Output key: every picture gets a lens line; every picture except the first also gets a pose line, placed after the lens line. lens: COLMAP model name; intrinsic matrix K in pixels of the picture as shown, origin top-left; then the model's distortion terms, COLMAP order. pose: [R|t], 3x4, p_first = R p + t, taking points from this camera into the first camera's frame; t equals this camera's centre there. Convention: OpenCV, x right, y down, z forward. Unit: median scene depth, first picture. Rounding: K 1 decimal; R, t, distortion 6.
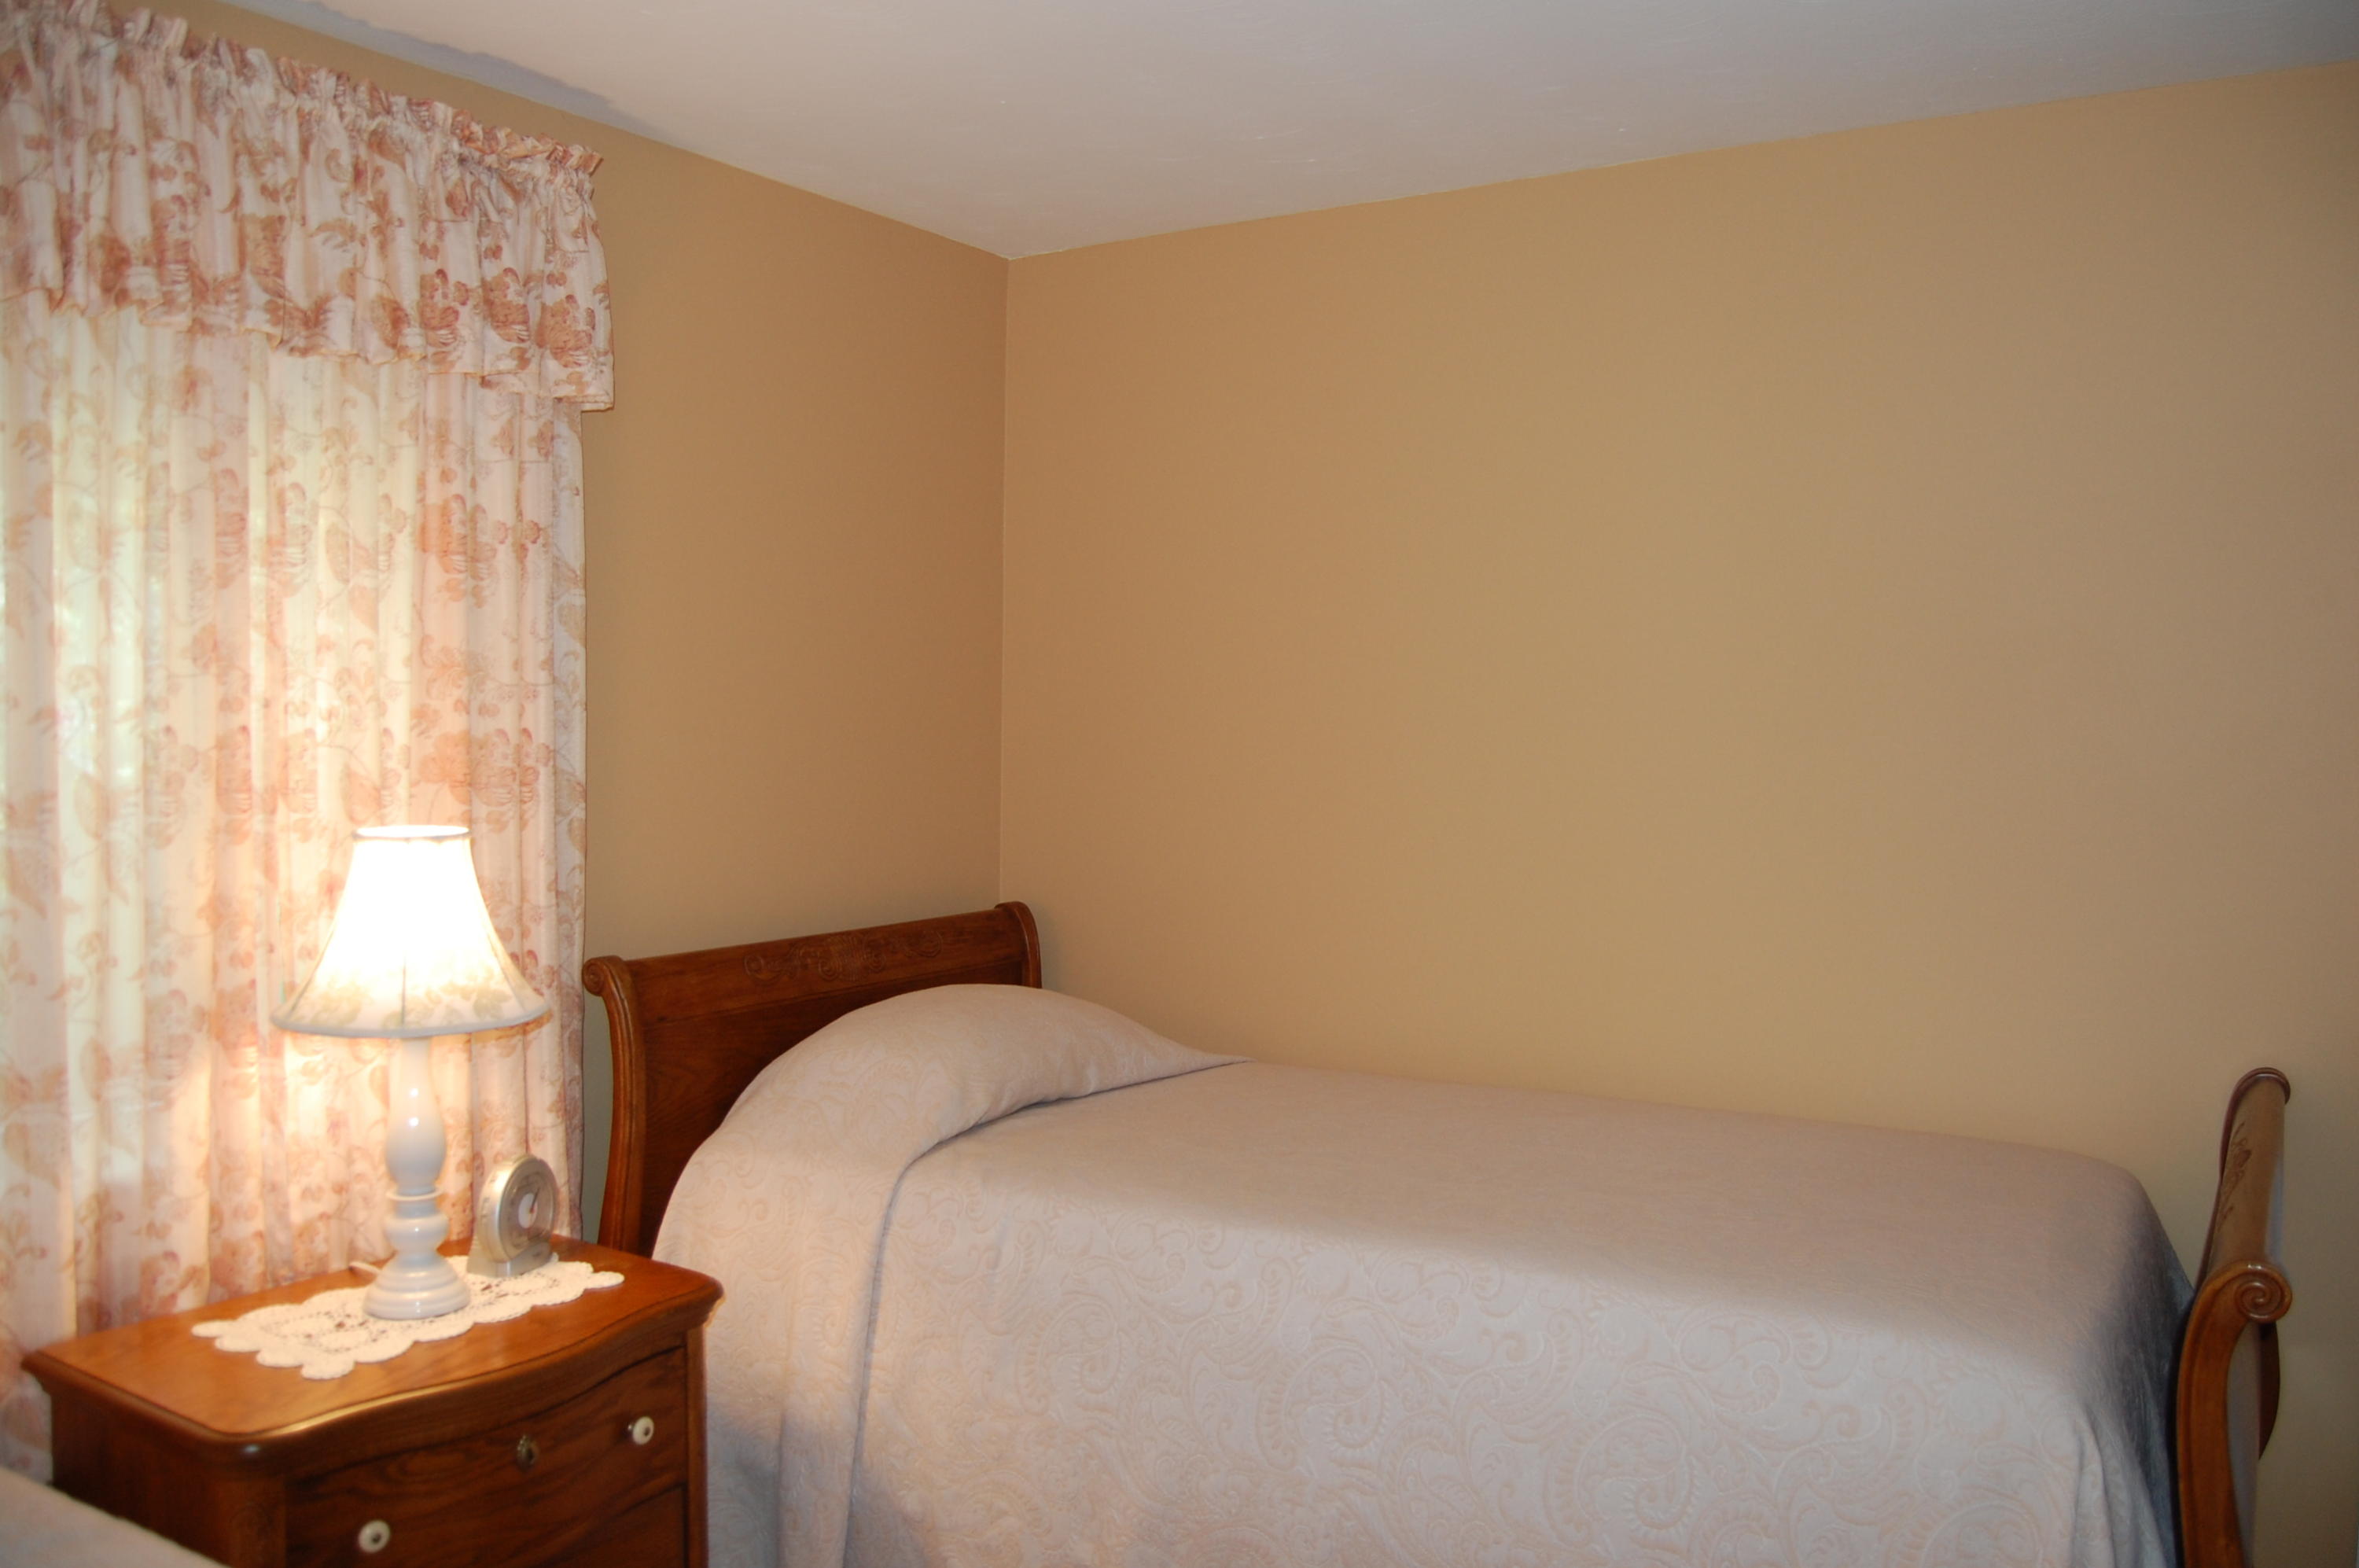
lens RADIAL K [[1865.5, 0, 1179.3], [0, 1865.5, 781.8], [0, 0, 1]] dist [-0.071986, 0.008536]
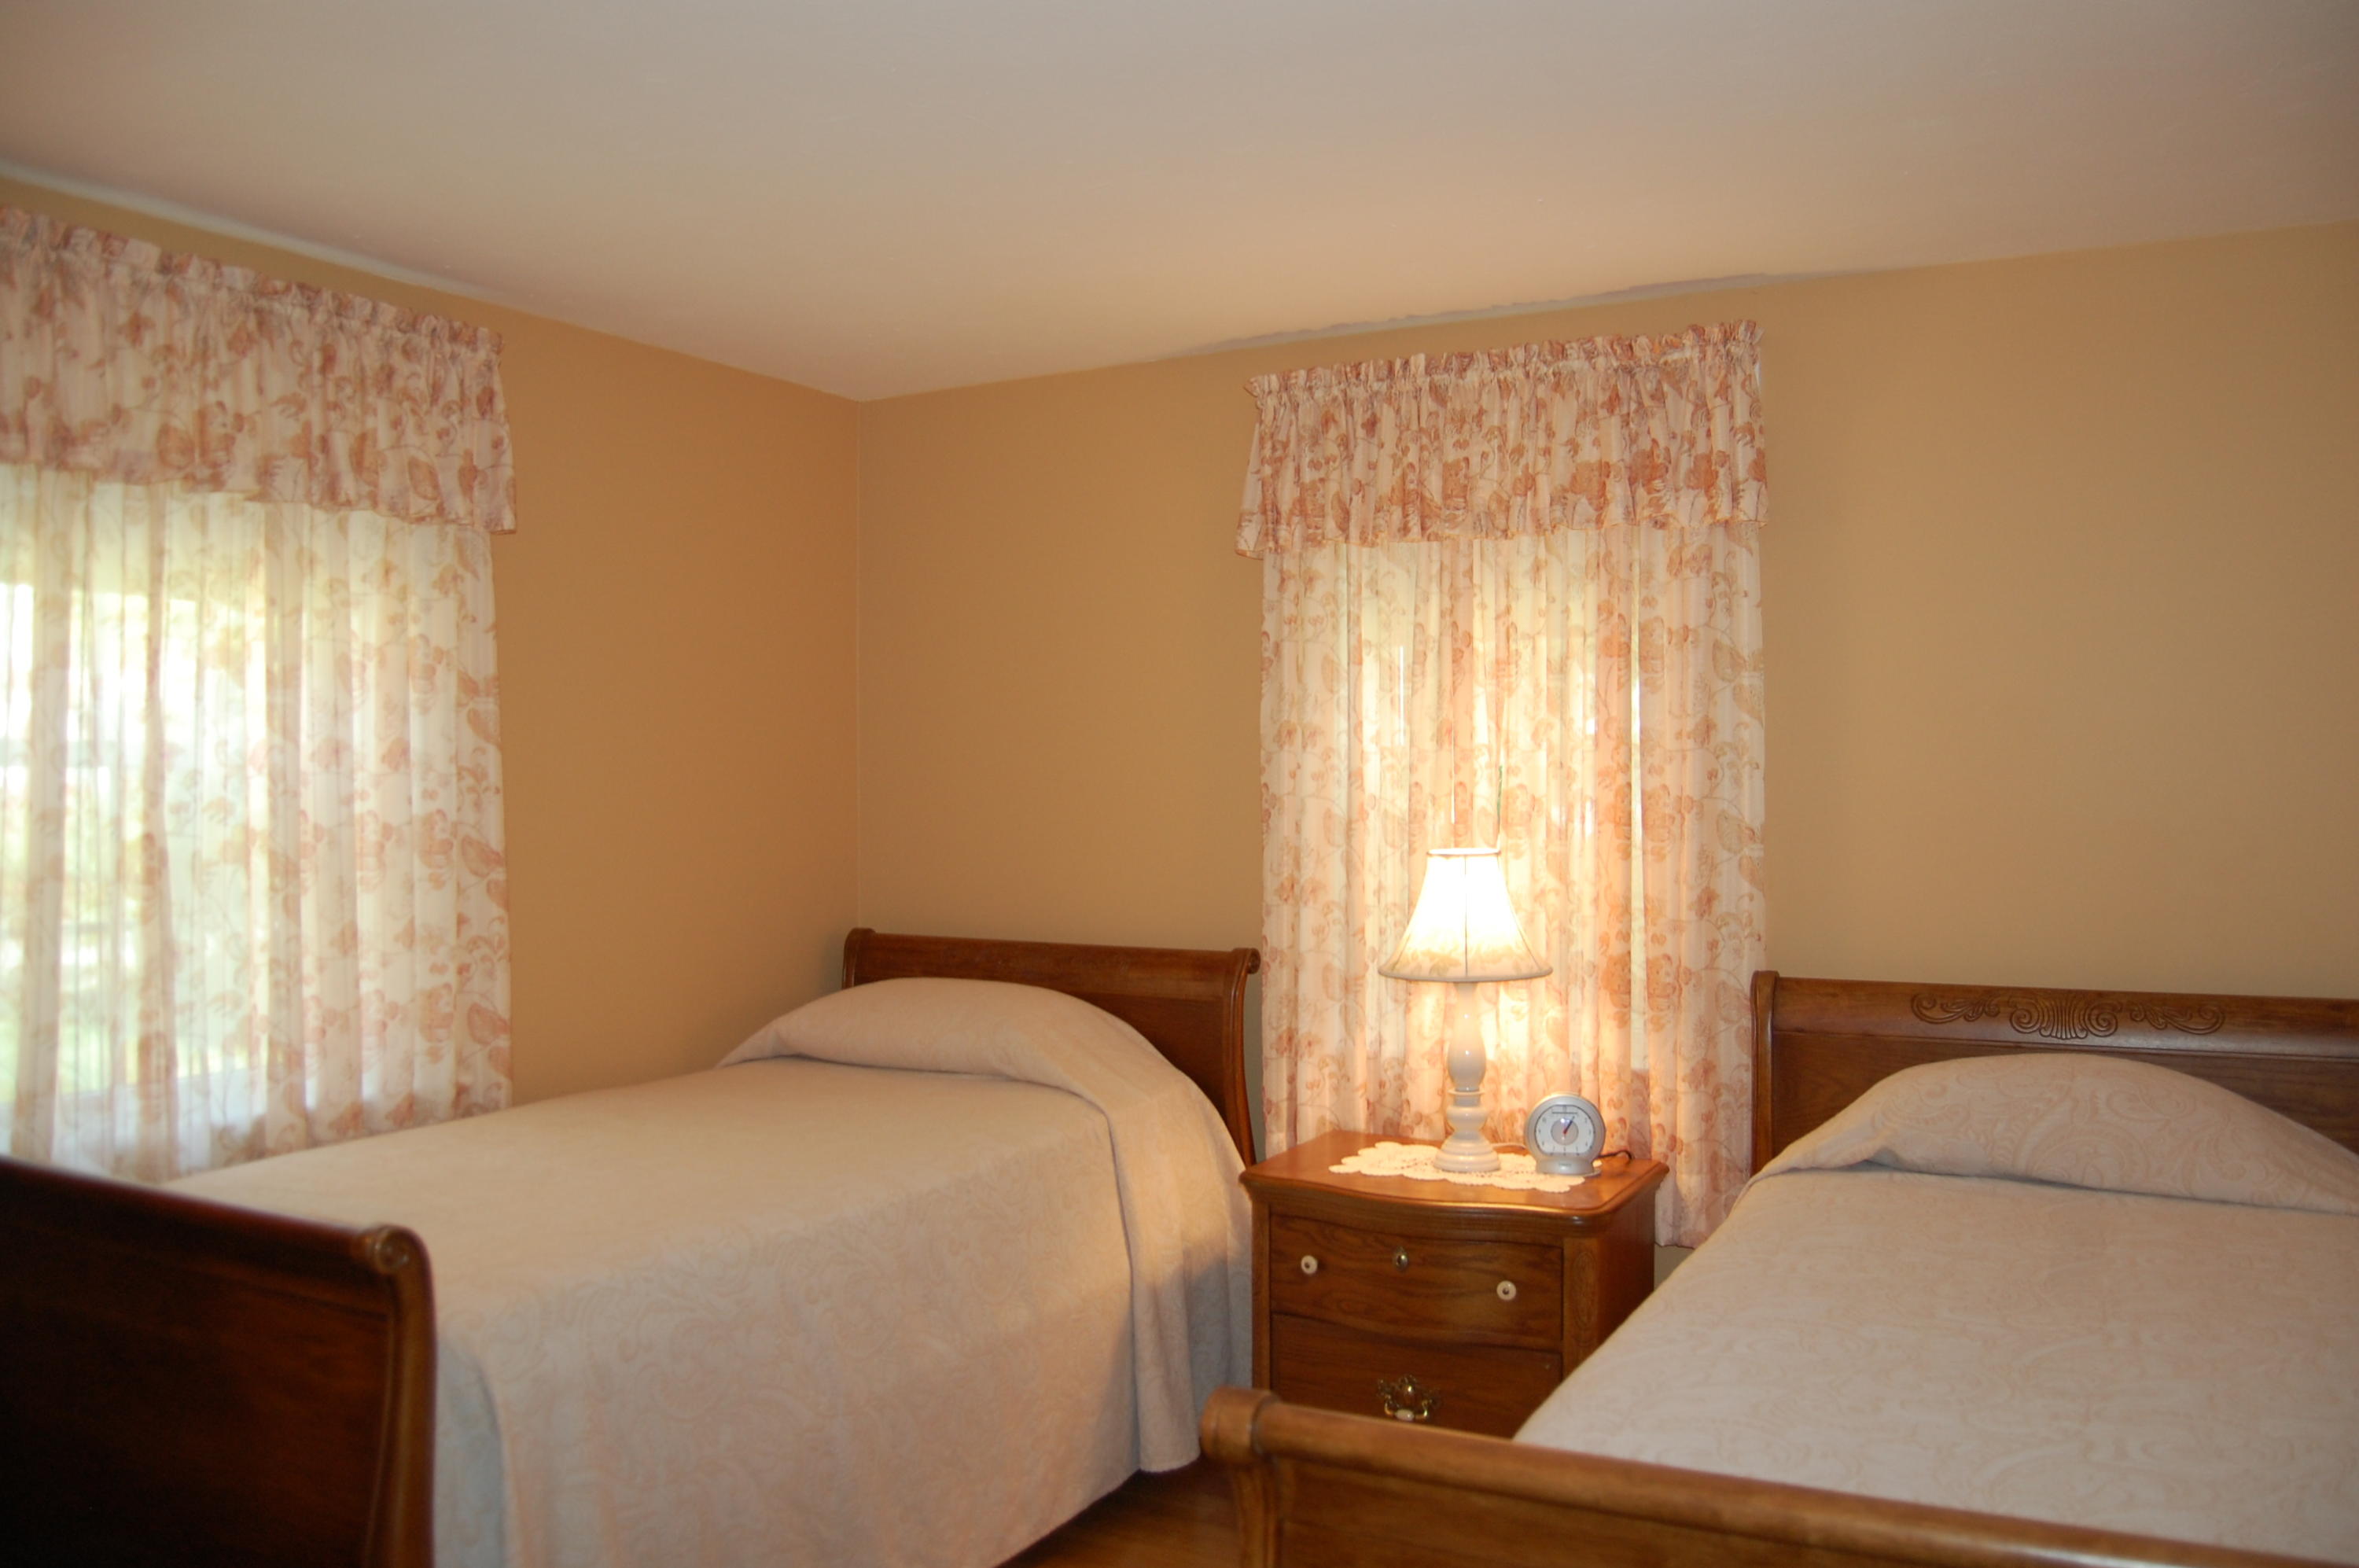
lens RADIAL K [[1865.5, 0, 1179.5], [0, 1865.5, 777.2], [0, 0, 1]] dist [-0.071986, 0.008536]
pose [[0.073930, 0.006356, -0.997243, 1.050639], [-0.031558, 0.999494, 0.004031, -0.031465], [0.996764, 0.031173, 0.074093, 0.620207]]
